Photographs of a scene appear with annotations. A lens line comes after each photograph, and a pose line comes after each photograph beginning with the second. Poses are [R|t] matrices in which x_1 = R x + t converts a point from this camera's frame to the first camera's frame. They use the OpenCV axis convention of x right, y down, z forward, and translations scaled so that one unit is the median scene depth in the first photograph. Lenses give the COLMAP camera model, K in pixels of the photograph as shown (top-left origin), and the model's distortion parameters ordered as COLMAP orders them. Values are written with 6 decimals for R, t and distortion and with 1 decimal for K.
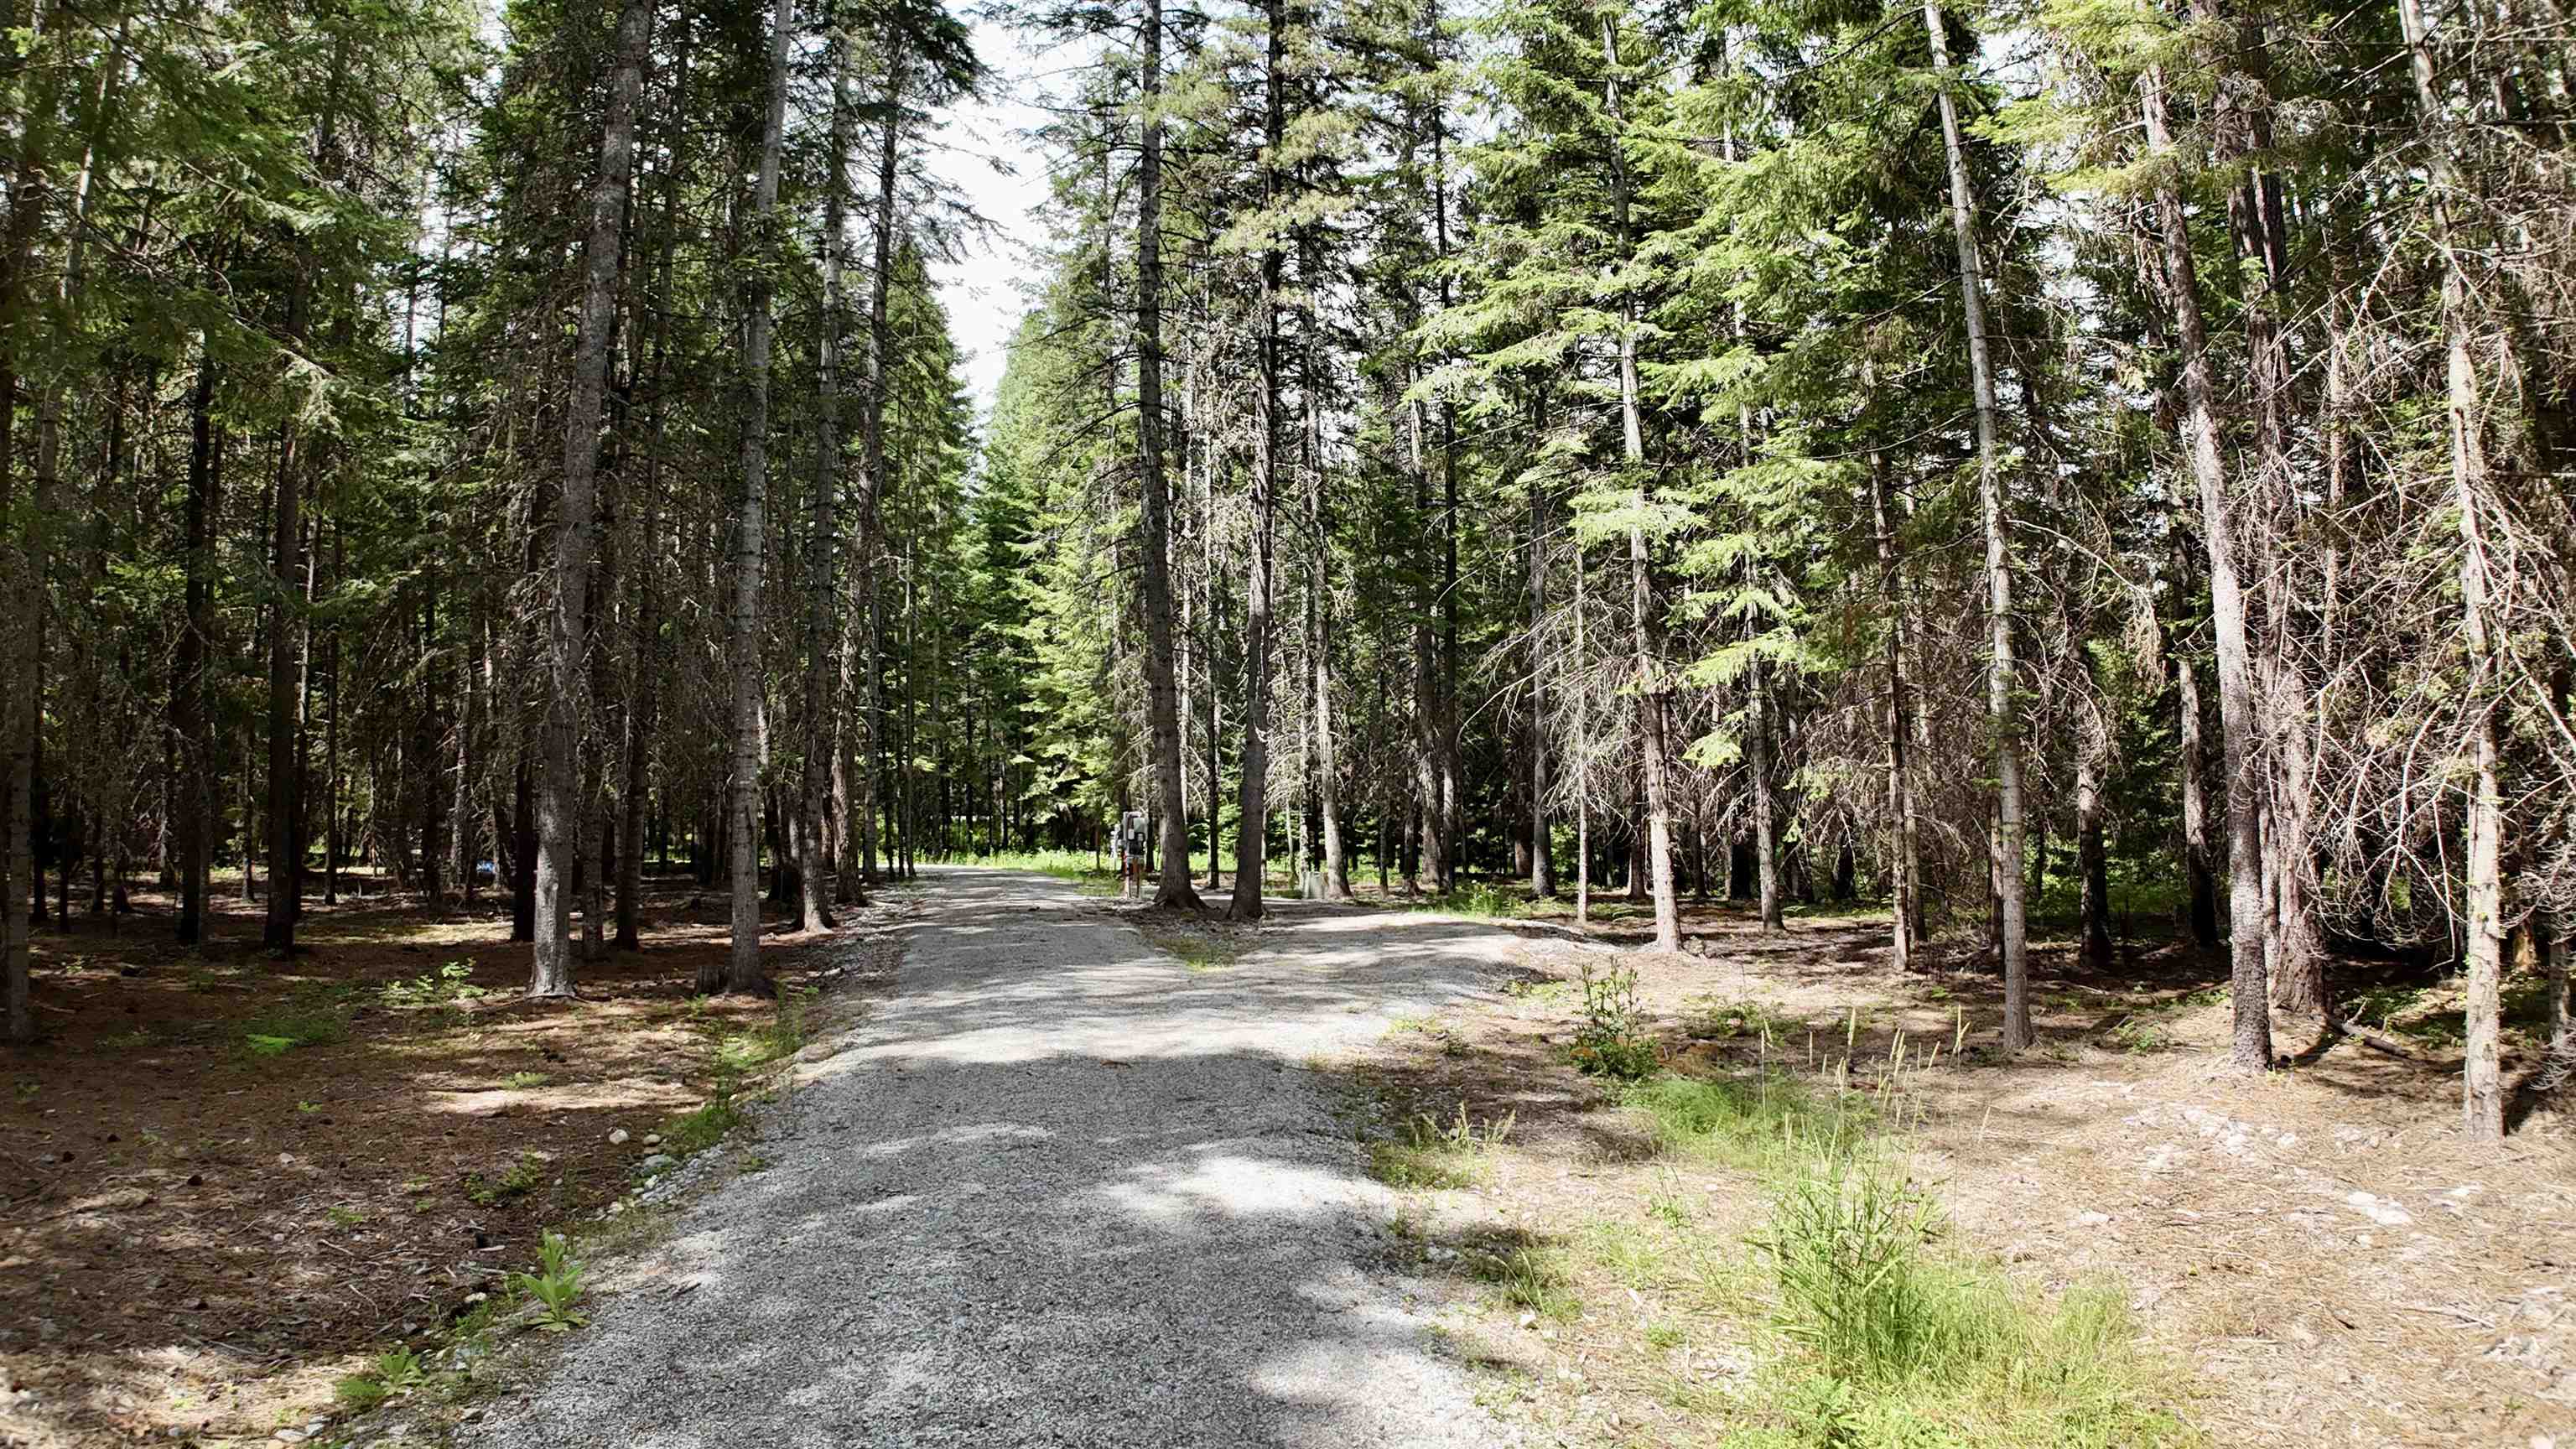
lens RADIAL K [[1584.6, 0, 1302.4], [0, 1584.6, 710.0], [0, 0, 1]] dist [-0.177984, 0.013288]
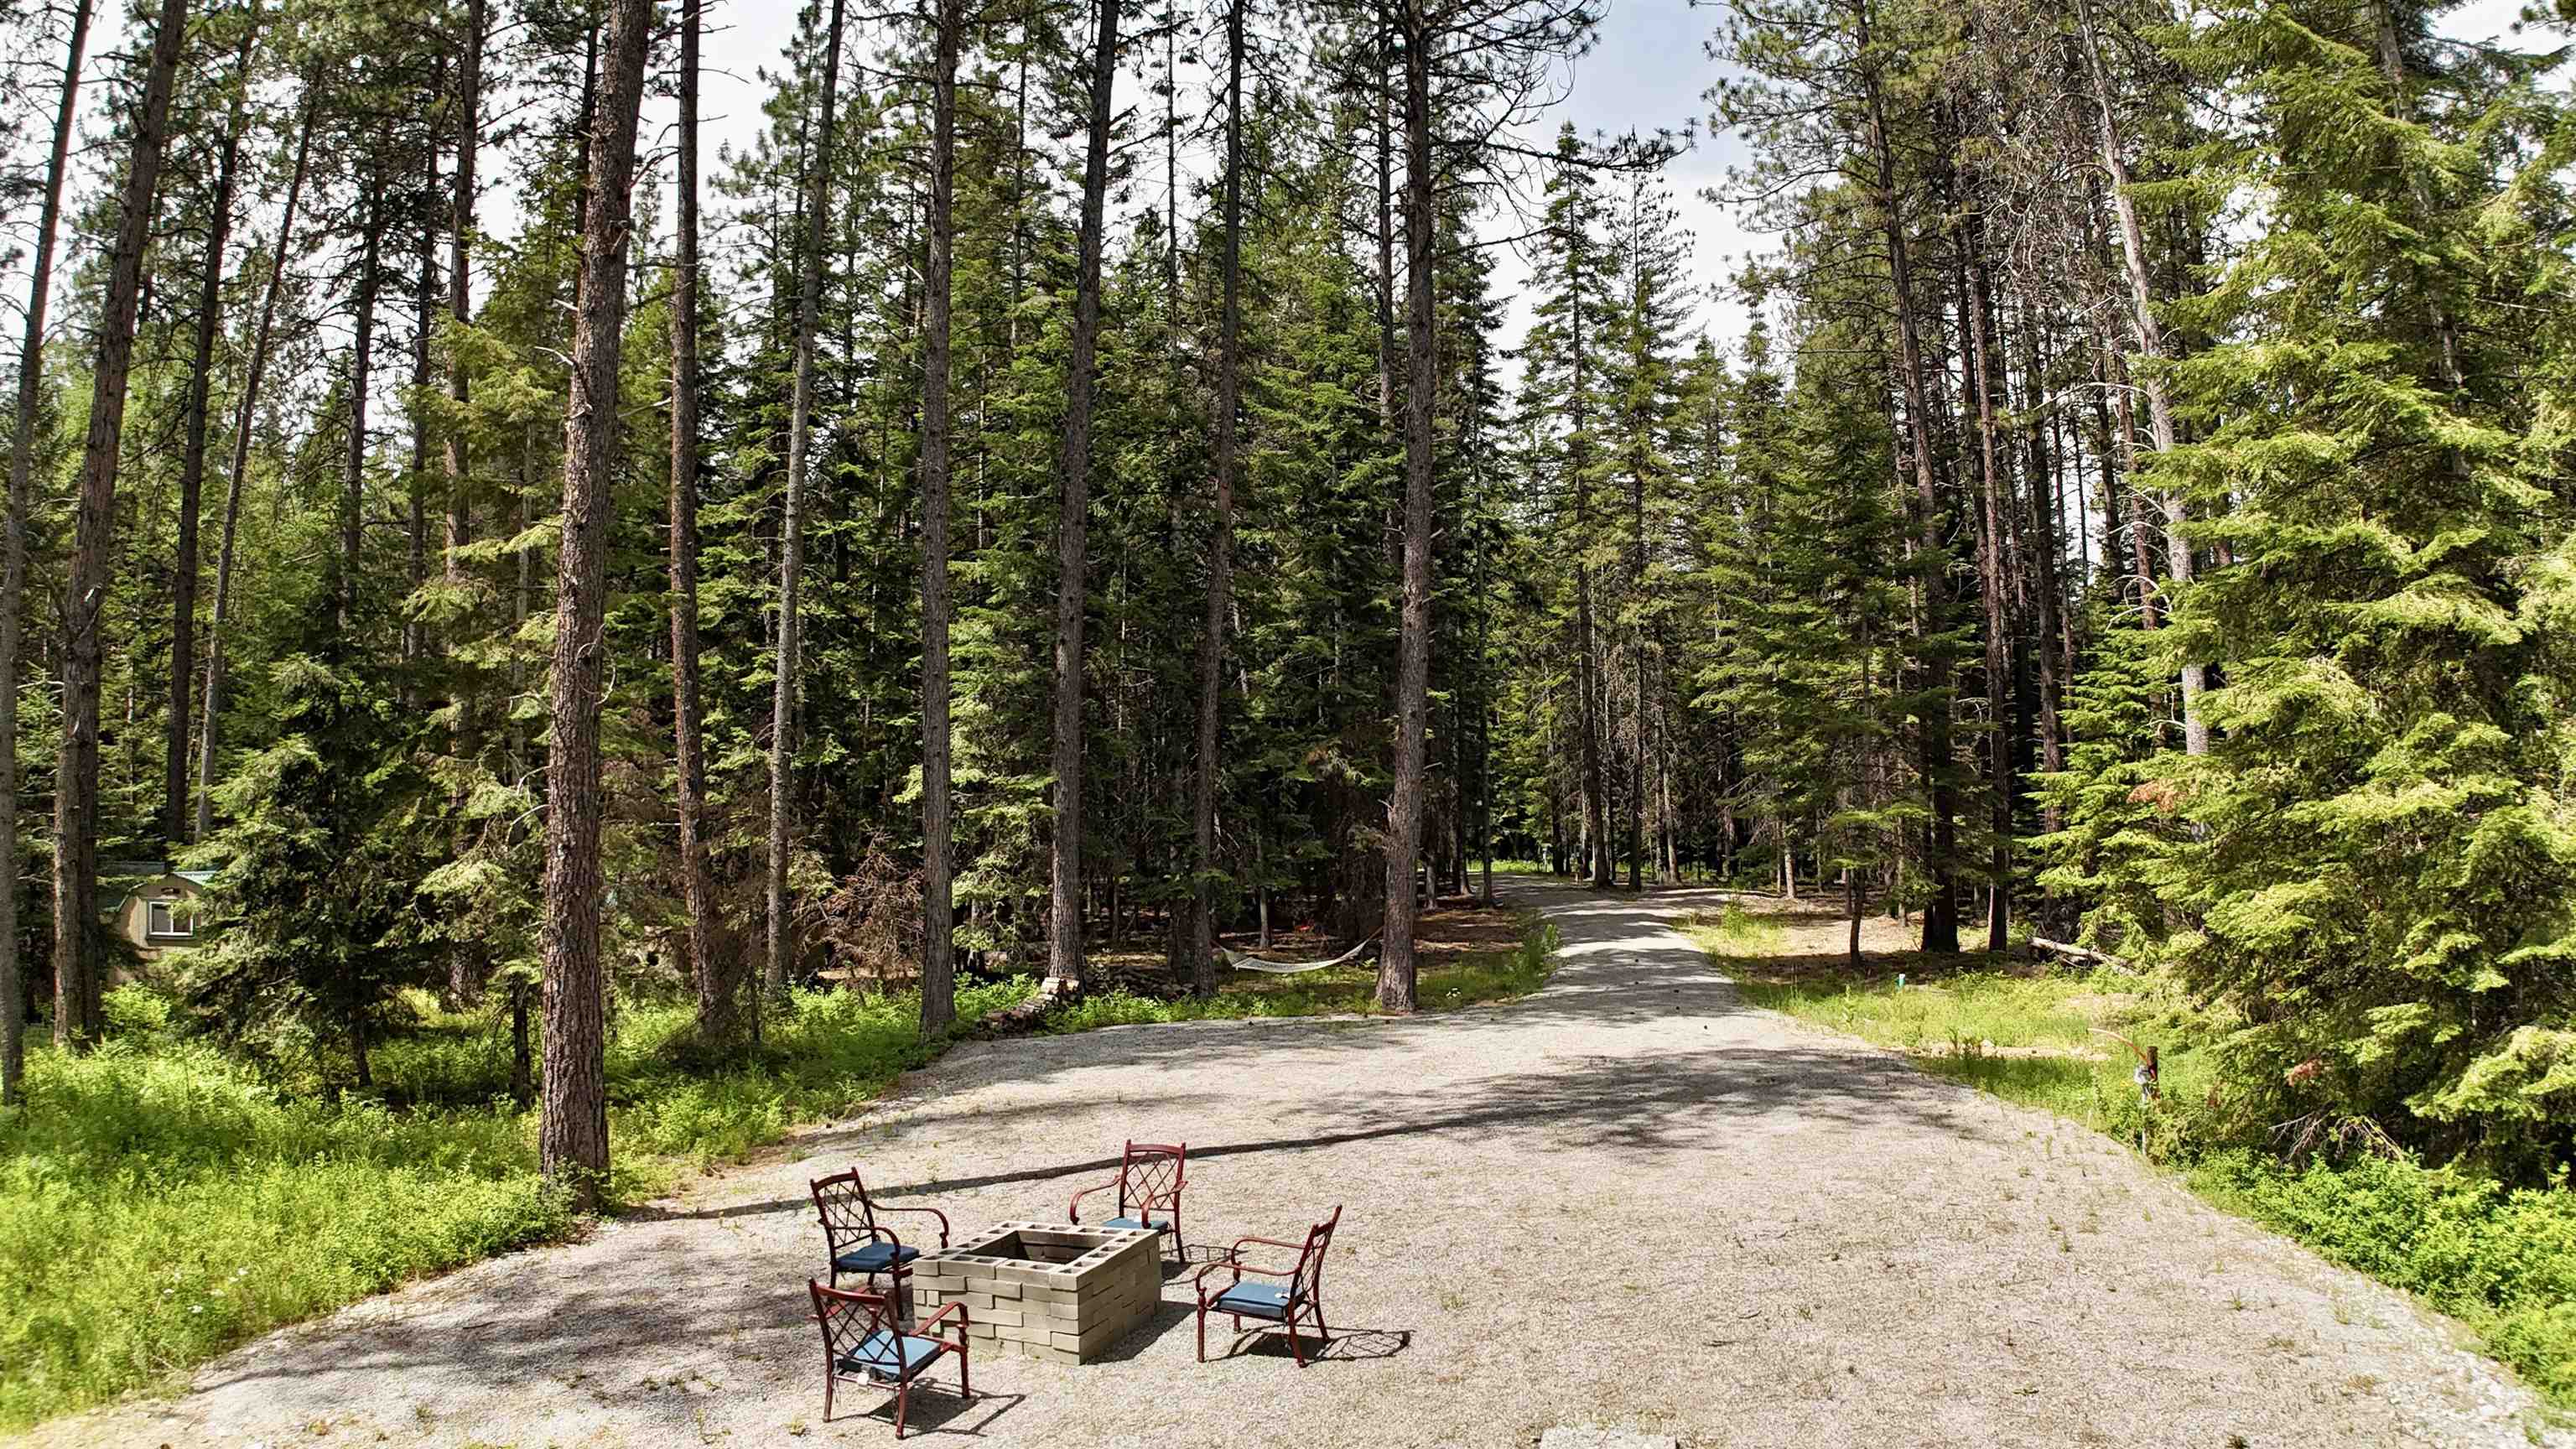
lens RADIAL K [[1584.6, 0, 1302.4], [0, 1584.6, 710.0], [0, 0, 1]] dist [-0.177984, 0.013288]
pose [[0.975541, -0.020313, -0.218878, -0.000617], [0.019769, 0.999794, -0.004677, -0.107657], [0.218928, 0.000236, 0.975741, -1.102176]]
